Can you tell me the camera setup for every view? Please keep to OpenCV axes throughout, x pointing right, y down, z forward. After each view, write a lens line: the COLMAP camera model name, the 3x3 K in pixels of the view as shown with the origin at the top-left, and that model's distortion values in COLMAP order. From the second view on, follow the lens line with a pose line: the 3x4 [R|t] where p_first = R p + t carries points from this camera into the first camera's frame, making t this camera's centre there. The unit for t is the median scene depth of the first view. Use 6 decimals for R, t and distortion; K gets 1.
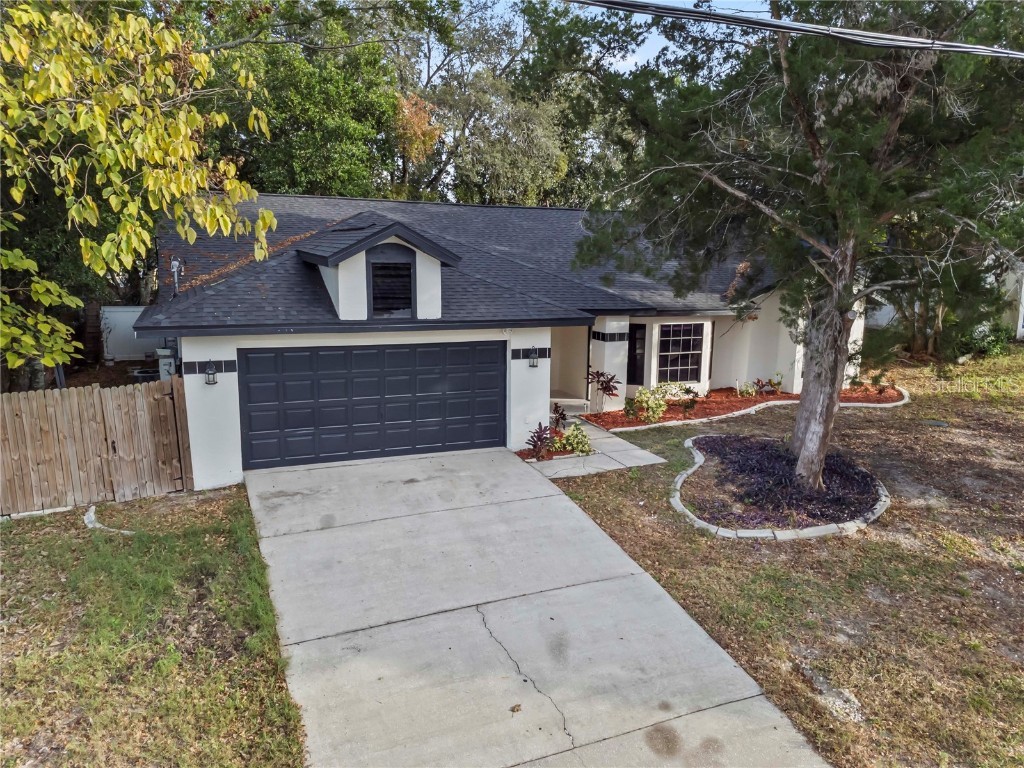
lens RADIAL K [[722.8, 0, 449.7], [0, 722.8, 386.2], [0, 0, 1]] dist [0.003746, 0.001369]
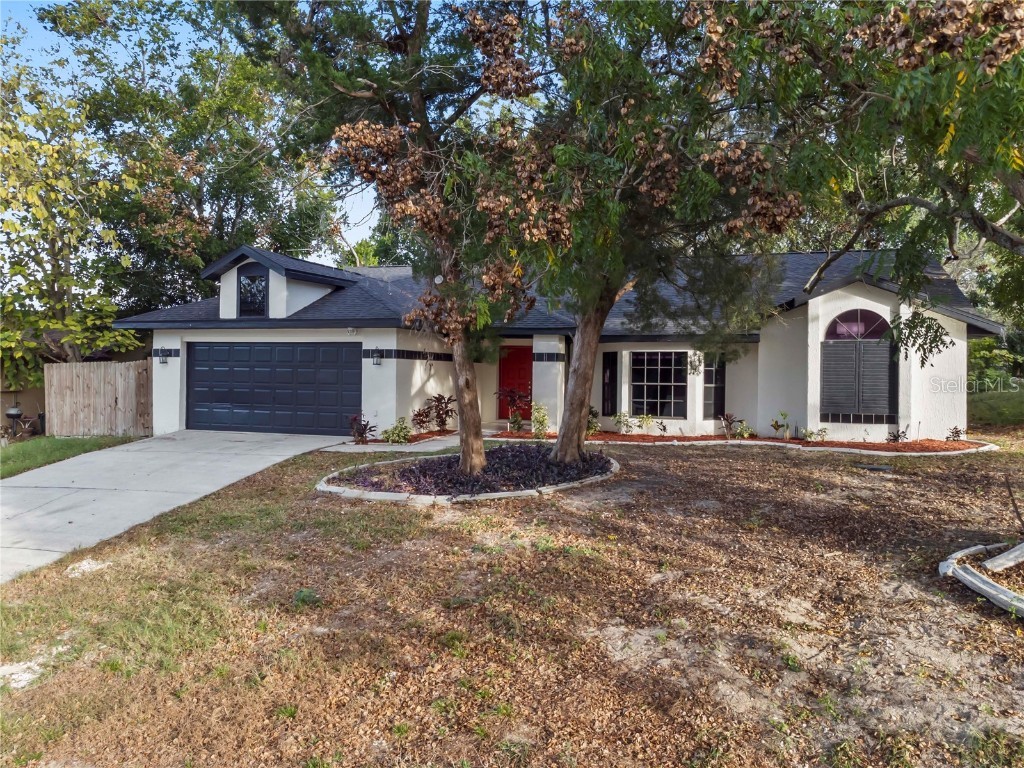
lens RADIAL K [[710.2, 0, 512.0], [0, 710.2, 384.0], [0, 0, 1]] dist [-0.000409, -0.000593]
pose [[0.789588, 0.012494, -0.613510, 1.106920], [-0.116457, 0.984674, -0.129827, 0.140799], [0.602485, 0.173957, 0.778942, 0.295747]]
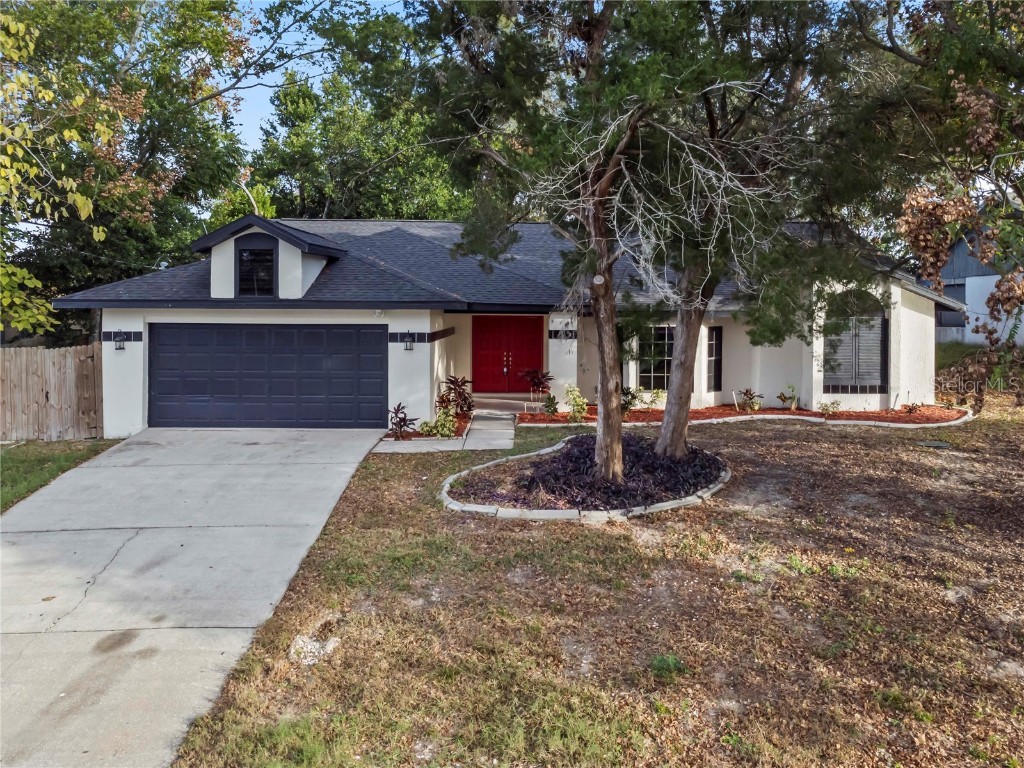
lens RADIAL K [[733.0, 0, 511.5], [0, 733.0, 316.4], [0, 0, 1]] dist [0.004303, 0.001785]
pose [[0.926194, -0.003136, -0.377034, 0.737073], [-0.063629, 0.984324, -0.164492, 0.101219], [0.371639, 0.176342, 0.911476, 0.100971]]
